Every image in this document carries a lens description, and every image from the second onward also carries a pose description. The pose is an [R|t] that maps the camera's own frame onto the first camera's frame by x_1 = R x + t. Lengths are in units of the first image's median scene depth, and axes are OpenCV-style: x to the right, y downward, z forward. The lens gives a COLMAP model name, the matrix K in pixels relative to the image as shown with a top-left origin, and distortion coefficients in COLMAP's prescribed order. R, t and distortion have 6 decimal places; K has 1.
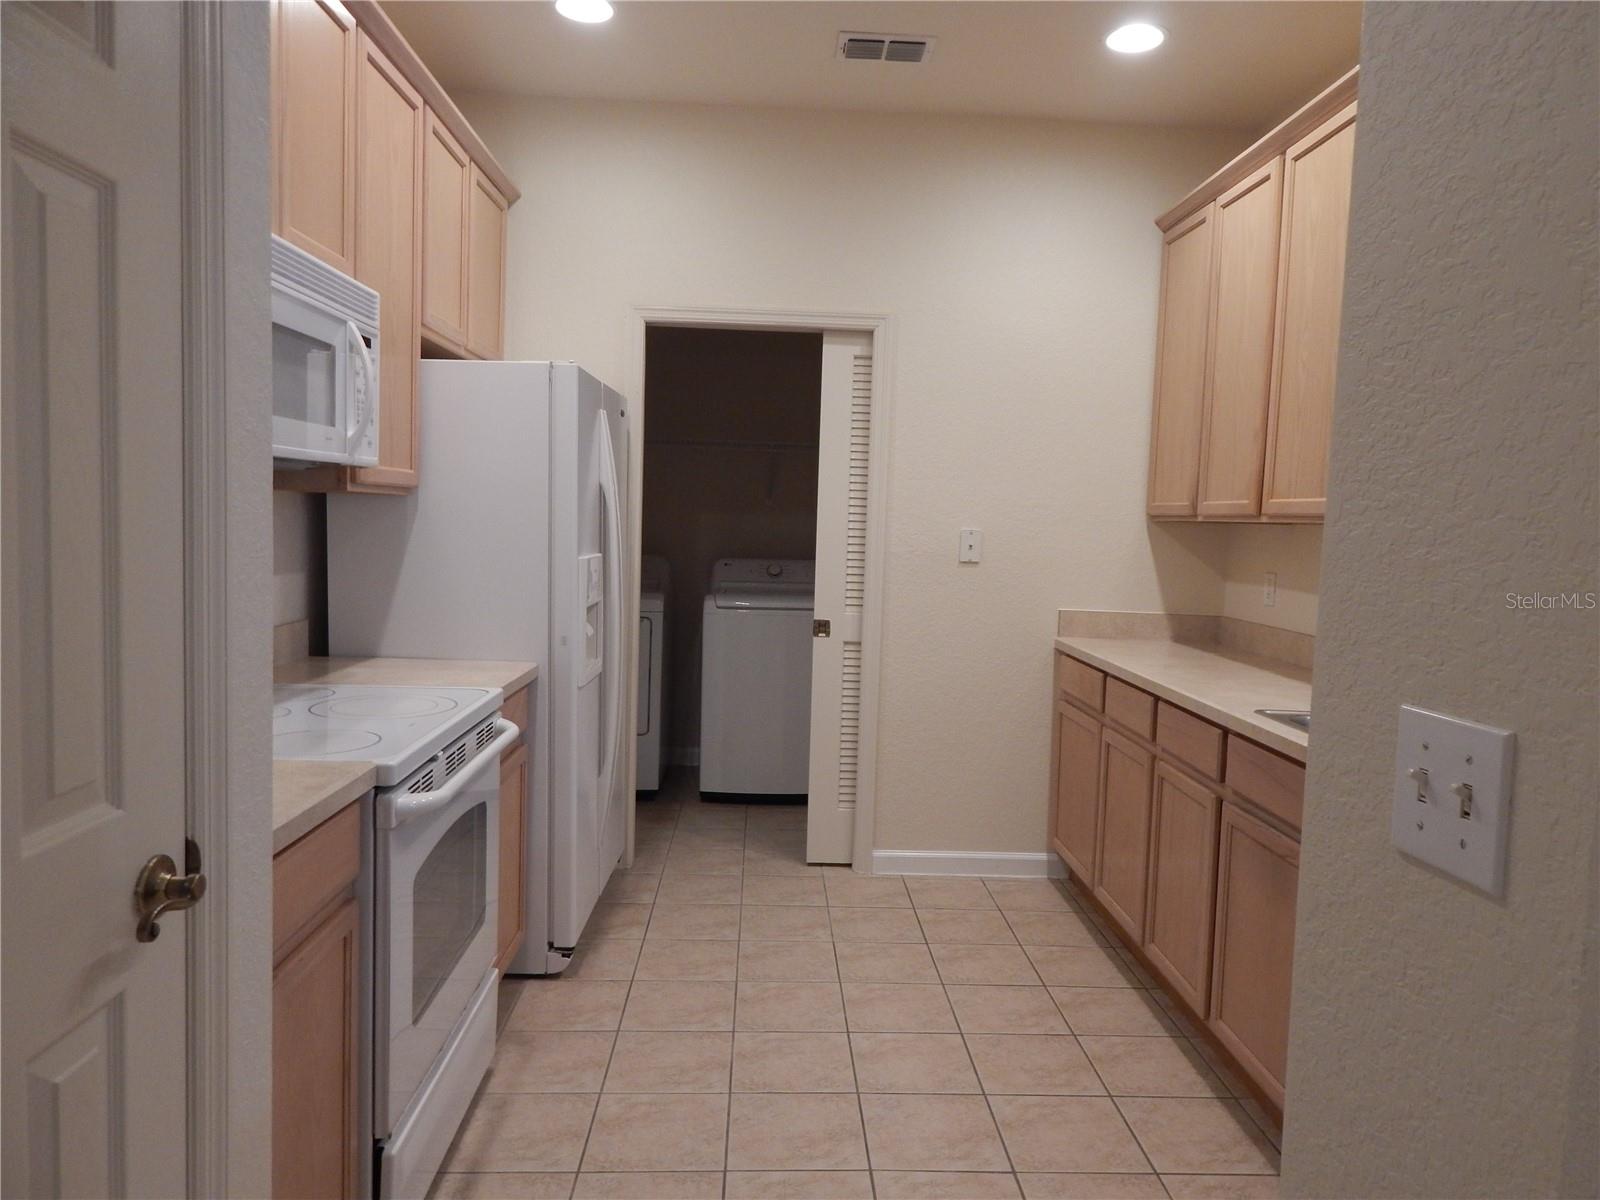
lens RADIAL K [[1073.1, 0, 799.4], [0, 1073.1, 599.6], [0, 0, 1]] dist [0.009721, 0.000510]
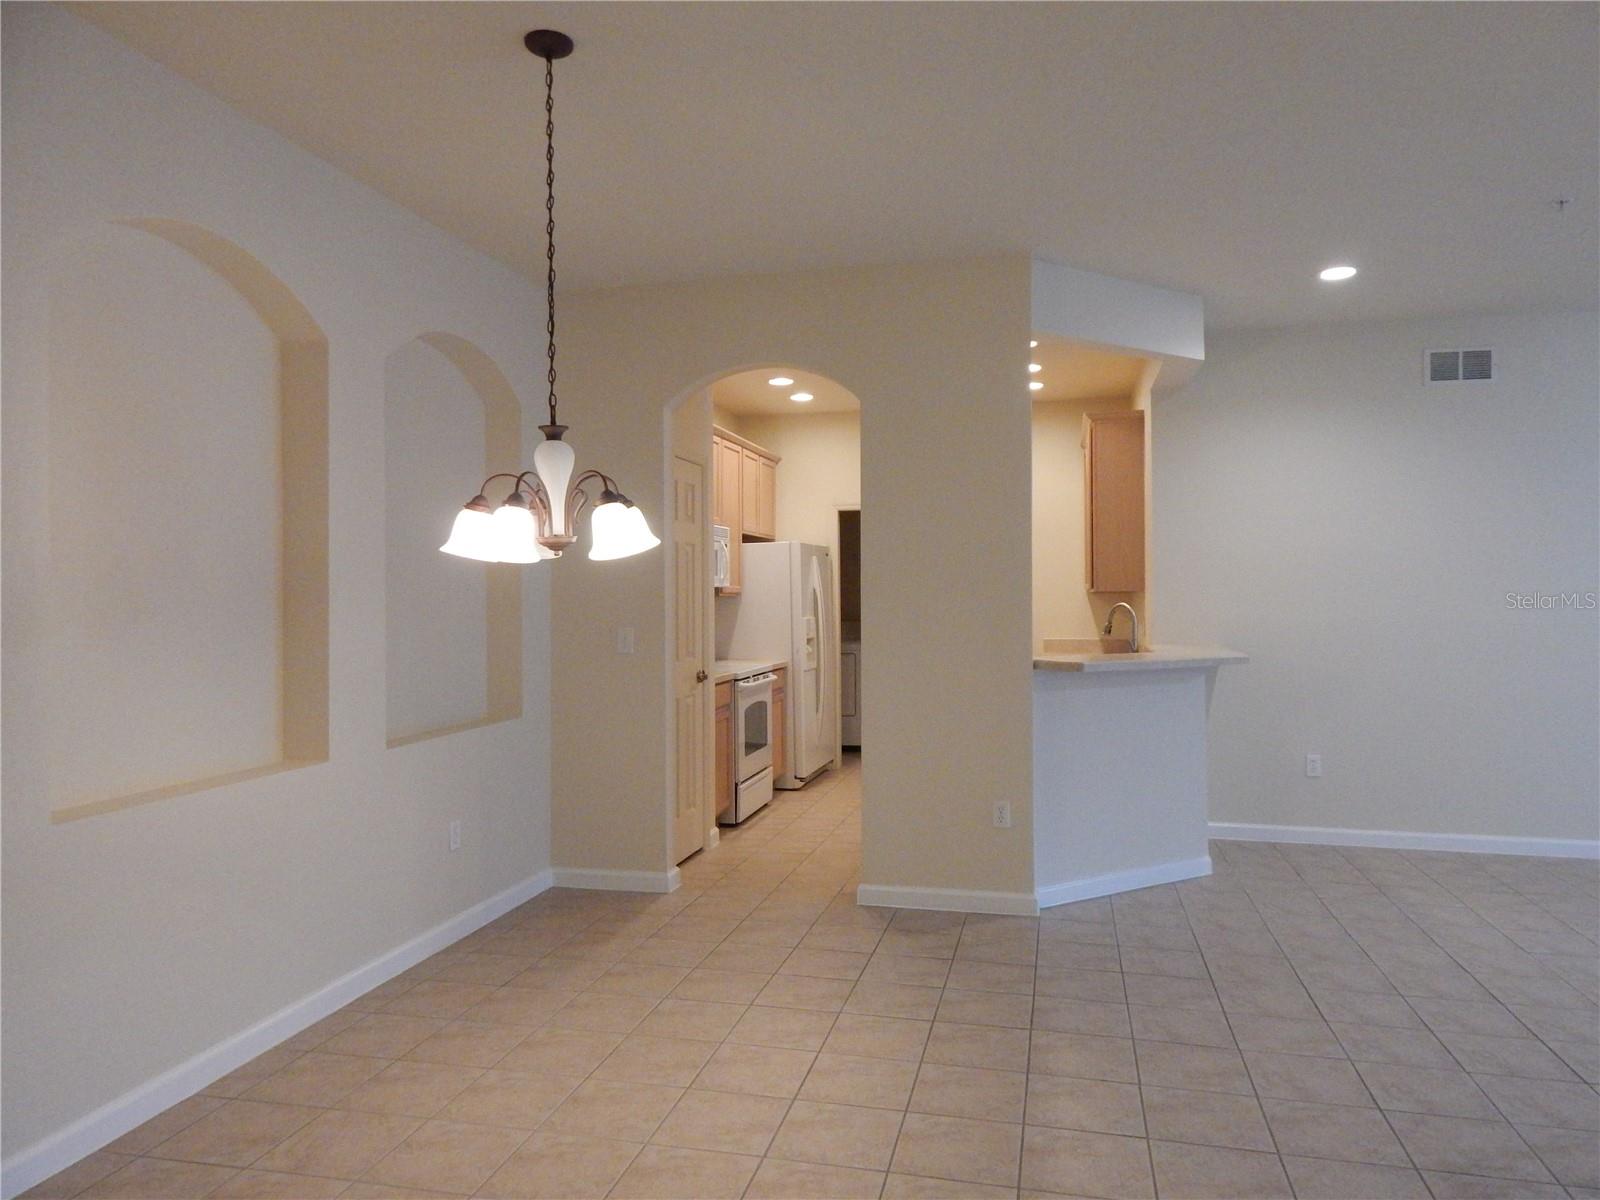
lens RADIAL K [[1073.1, 0, 801.0], [0, 1073.1, 598.7], [0, 0, 1]] dist [0.009721, 0.000510]
pose [[0.960421, -0.038554, -0.275871, 0.456151], [0.019337, 0.997214, -0.072047, 0.089311], [0.277880, 0.063861, 0.958491, -1.324741]]
